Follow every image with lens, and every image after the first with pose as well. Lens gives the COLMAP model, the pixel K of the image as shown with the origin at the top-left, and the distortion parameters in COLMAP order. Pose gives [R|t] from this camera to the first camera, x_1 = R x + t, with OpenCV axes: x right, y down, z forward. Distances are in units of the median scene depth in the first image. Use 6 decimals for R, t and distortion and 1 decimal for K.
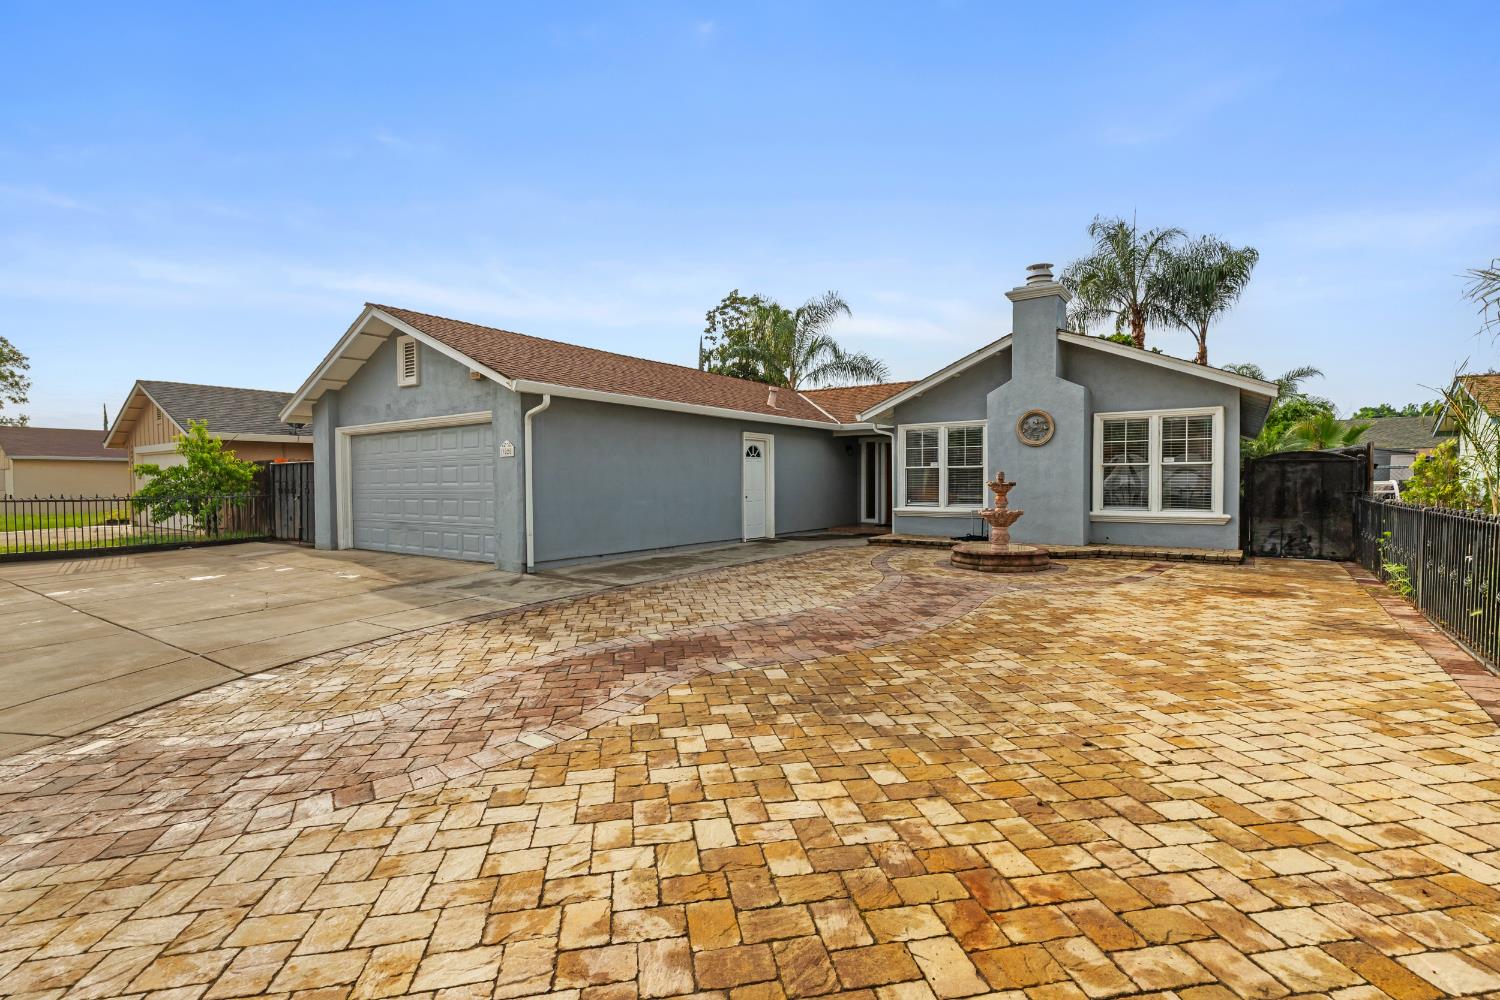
lens RADIAL K [[692.8, 0, 750.8], [0, 692.8, 509.4], [0, 0, 1]] dist [0.004858, 0.000901]
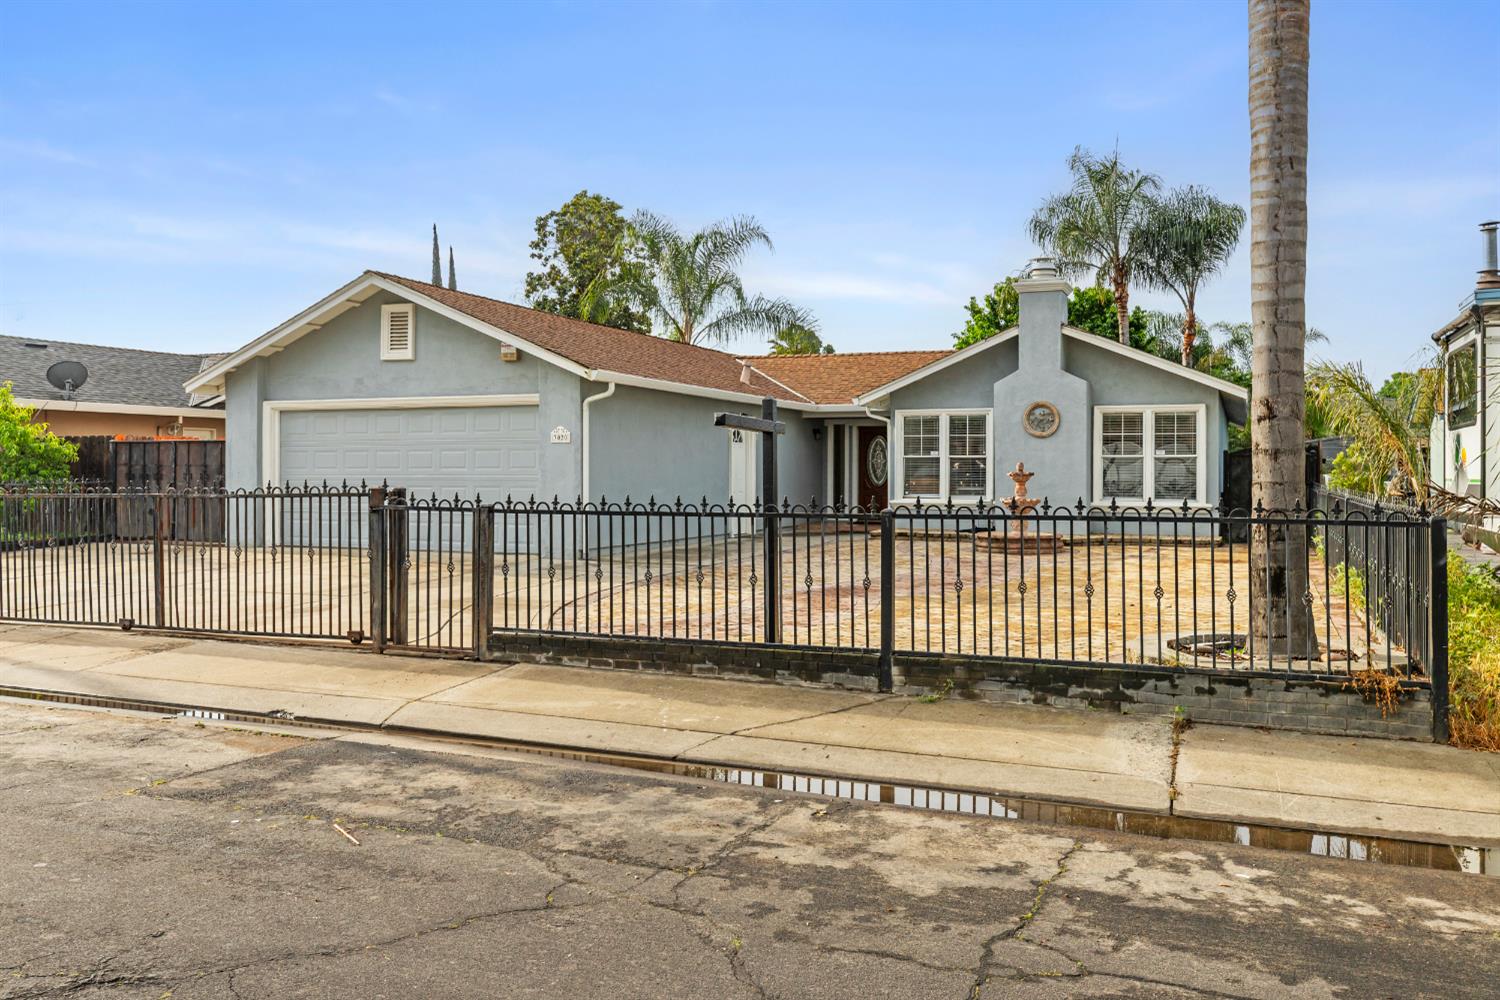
lens RADIAL K [[1229.6, 0, 749.7], [0, 1229.6, 493.6], [0, 0, 1]] dist [0.007035, -0.012371]
pose [[0.974179, 0.003870, 0.225744, -0.367402], [0.001272, 0.999743, -0.022628, 0.027952], [-0.225773, 0.022331, 0.973924, -0.582877]]
